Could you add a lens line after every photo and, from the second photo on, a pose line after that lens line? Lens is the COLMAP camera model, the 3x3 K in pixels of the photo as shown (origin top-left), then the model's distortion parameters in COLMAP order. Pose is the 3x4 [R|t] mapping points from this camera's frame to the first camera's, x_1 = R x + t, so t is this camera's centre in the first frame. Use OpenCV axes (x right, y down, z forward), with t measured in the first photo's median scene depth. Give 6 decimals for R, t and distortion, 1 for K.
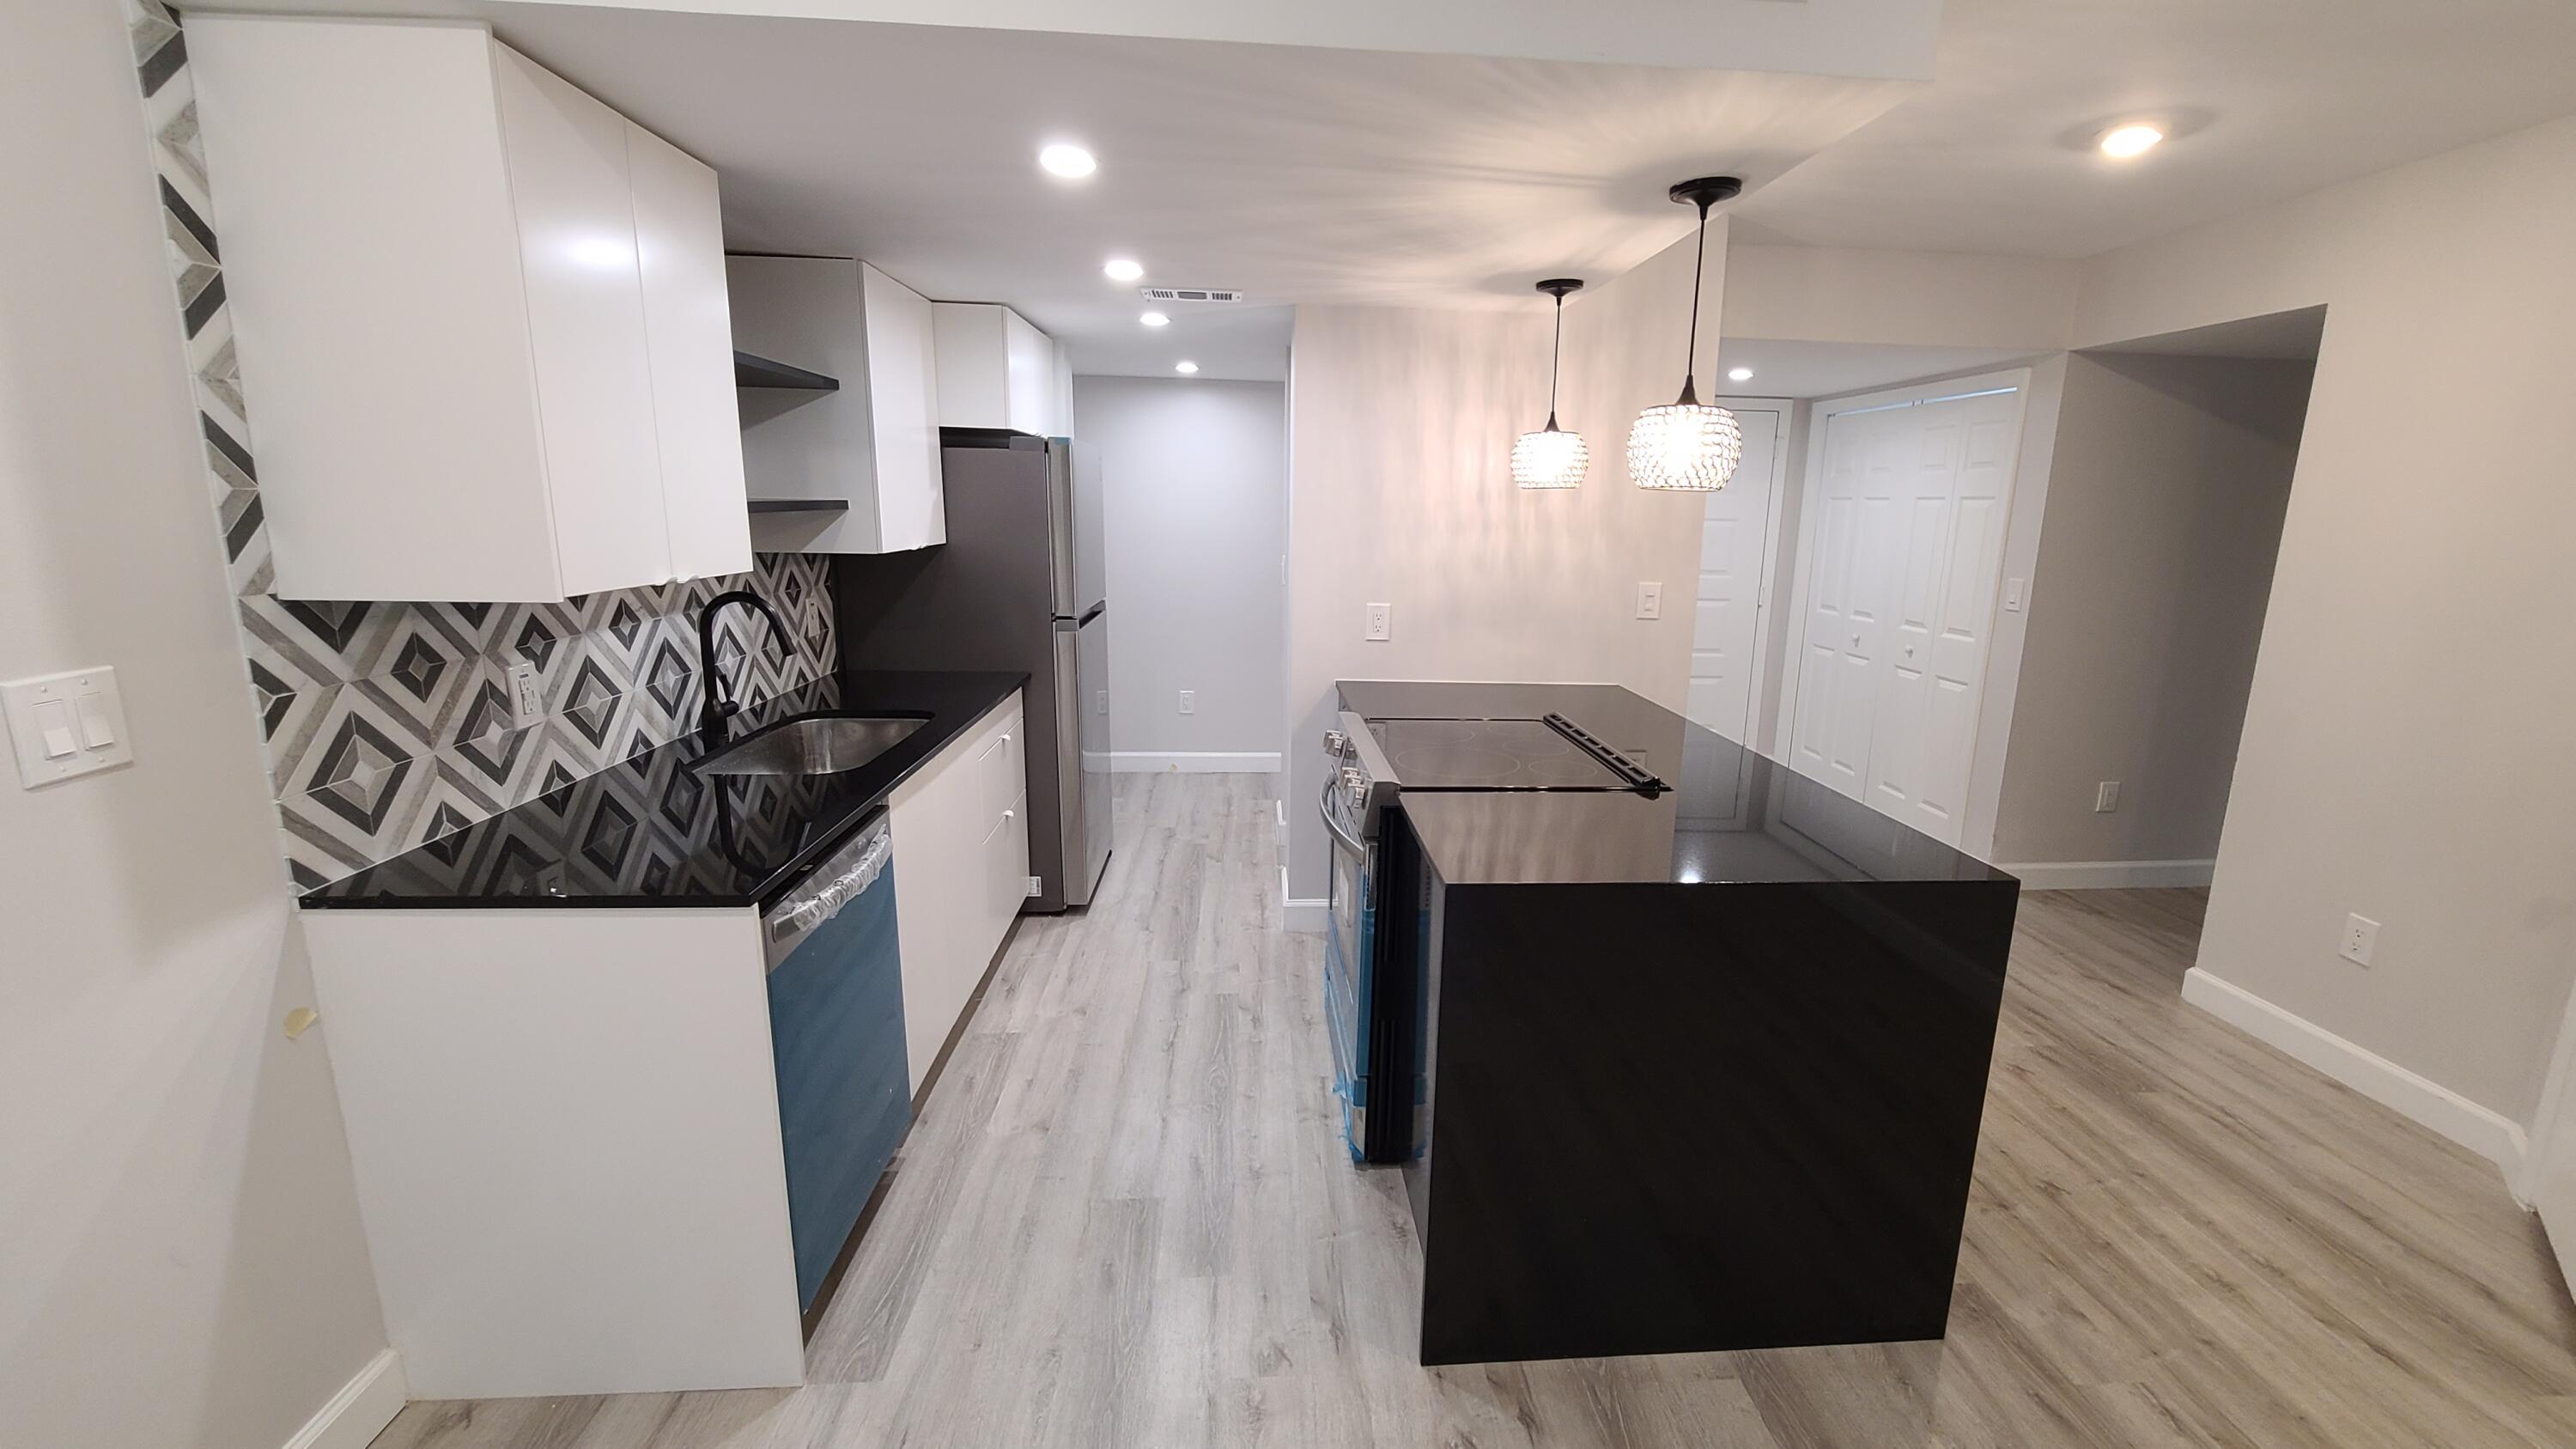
lens RADIAL K [[1053.4, 0, 1336.5], [0, 1053.4, 718.7], [0, 0, 1]] dist [-0.002604, -0.002169]
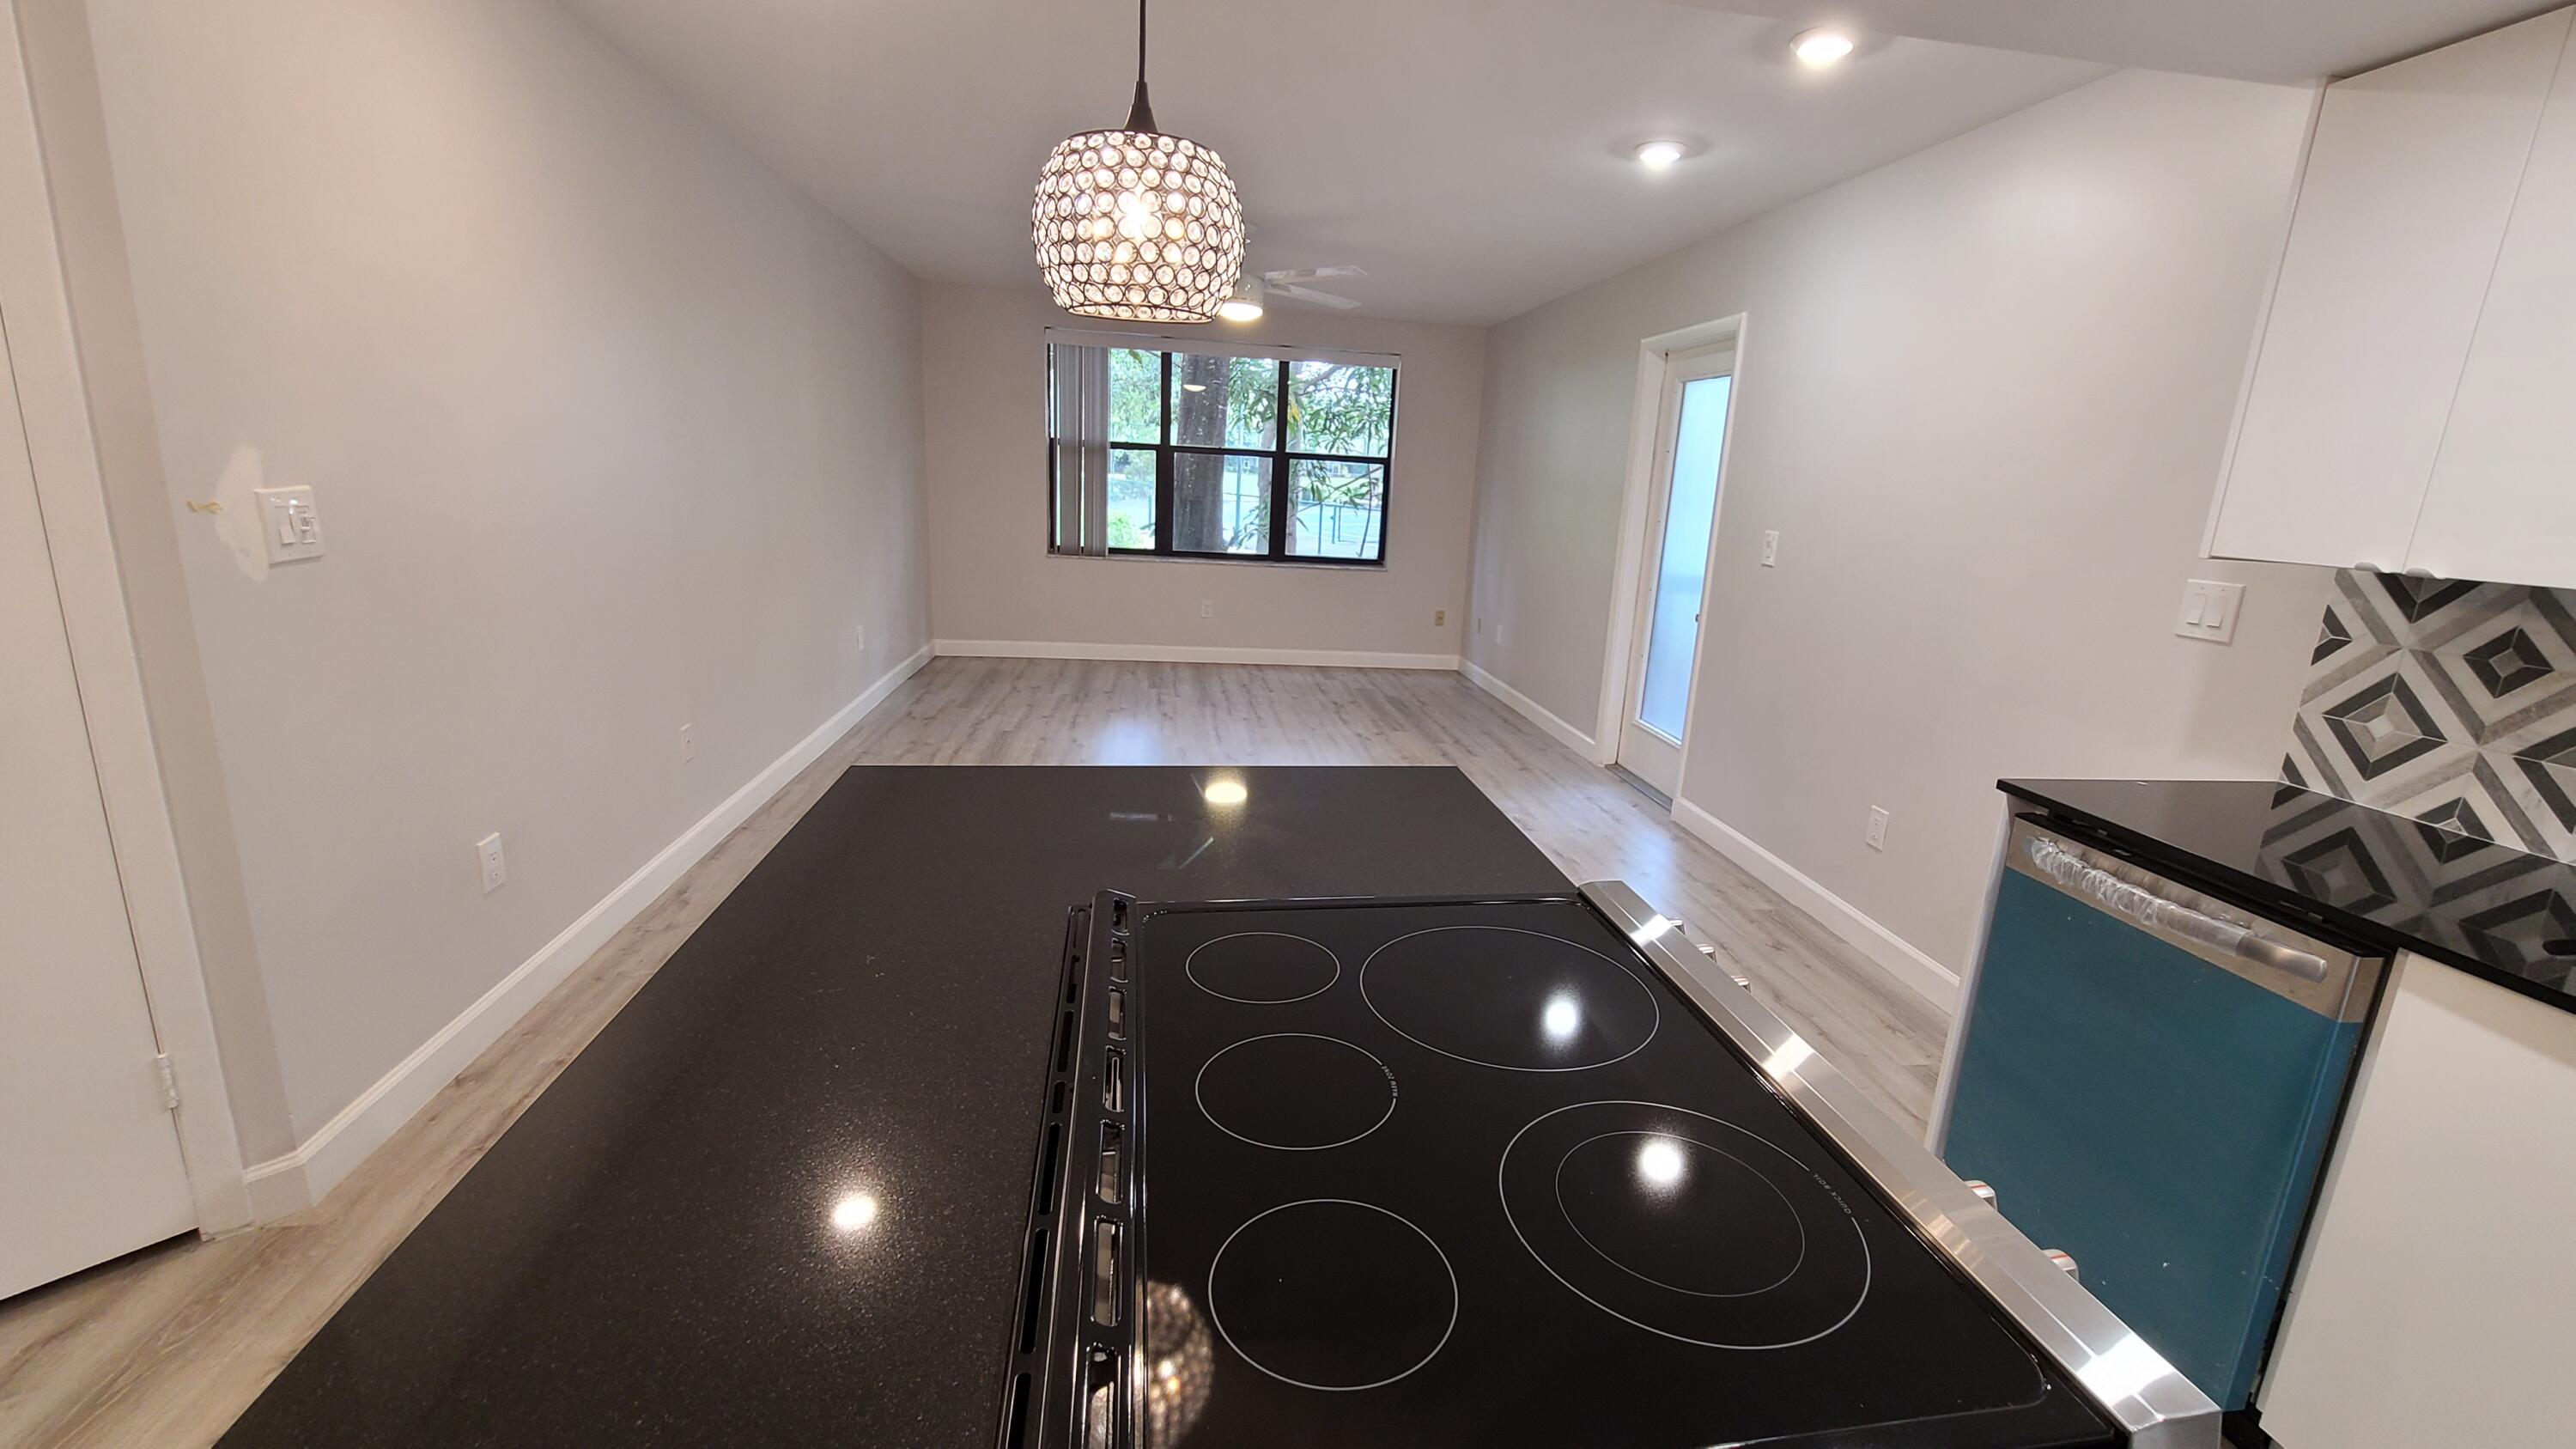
lens RADIAL K [[1053.4, 0, 1333.5], [0, 1053.4, 717.2], [0, 0, 1]] dist [-0.002604, -0.002169]
pose [[-0.993654, -0.058085, -0.096318, 0.251976], [-0.093394, 0.903280, 0.418762, -0.251300], [0.062679, 0.425101, -0.902973, 1.481979]]
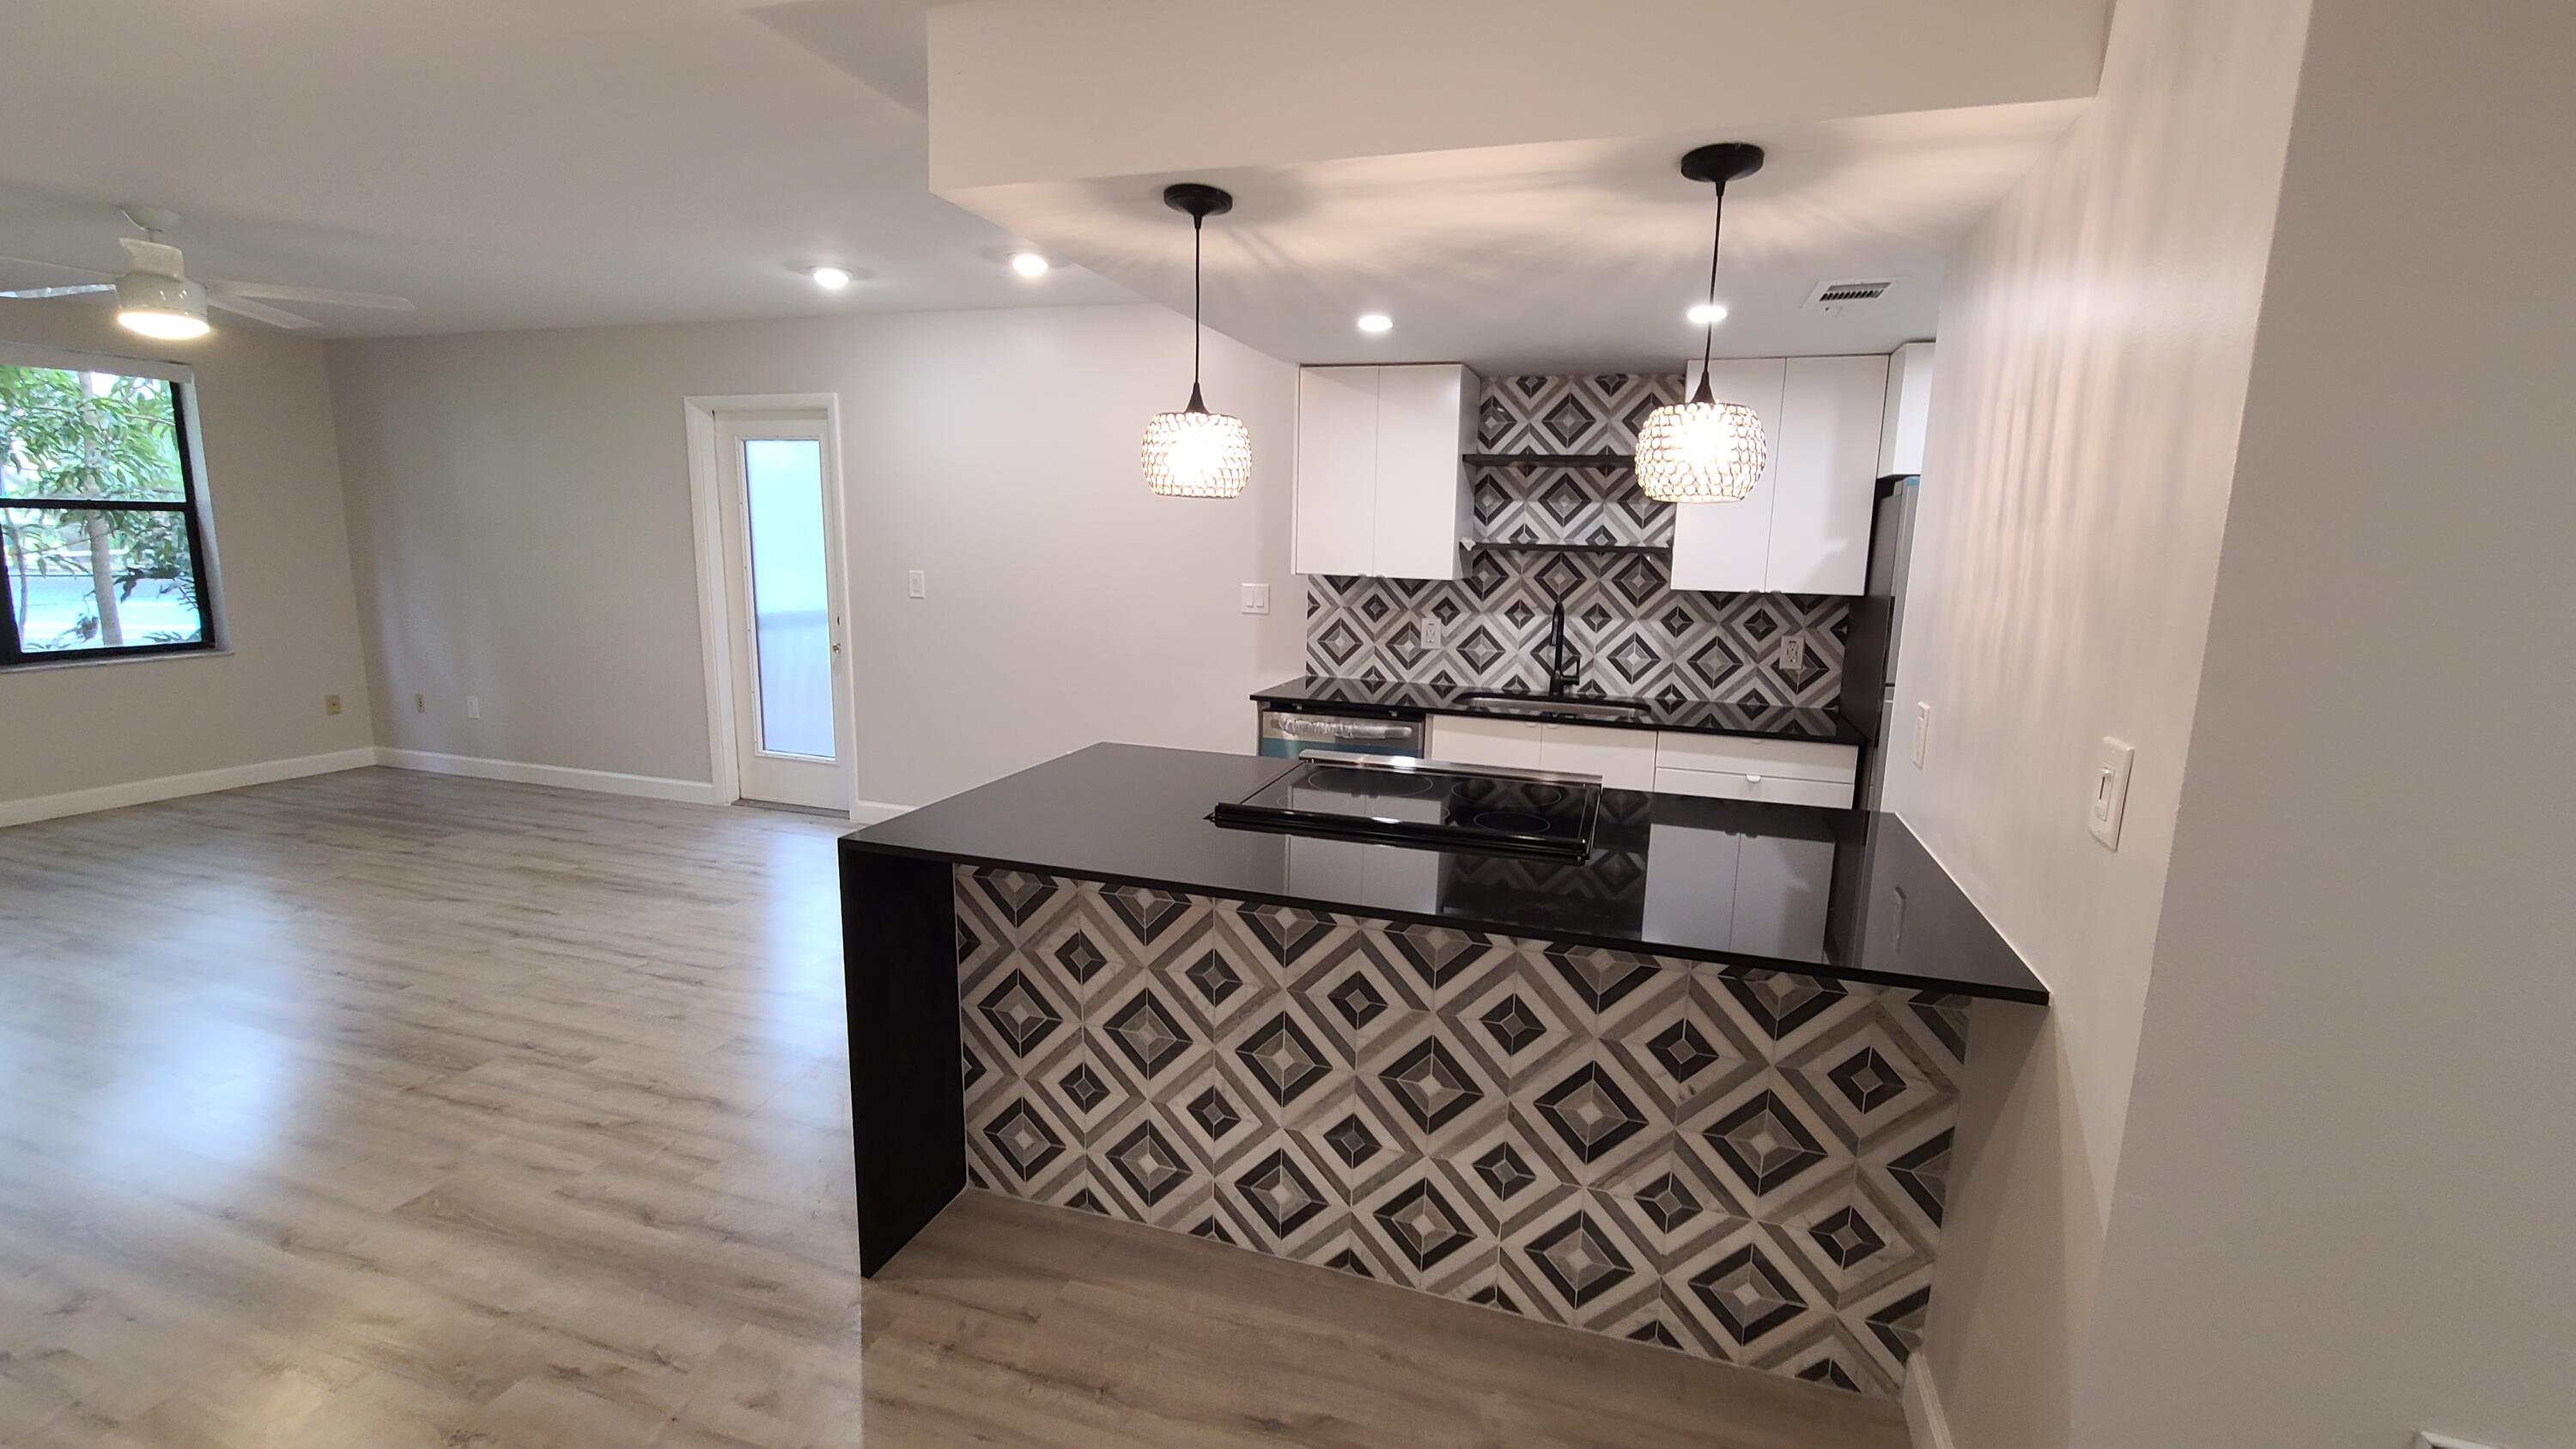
lens RADIAL K [[1053.4, 0, 1338.1], [0, 1053.4, 717.7], [0, 0, 1]] dist [-0.002604, -0.002169]
pose [[-0.361616, 0.121458, -0.924382, 1.161495], [-0.225525, 0.950638, 0.213133, -0.248055], [0.904639, 0.285543, -0.316374, 1.421299]]
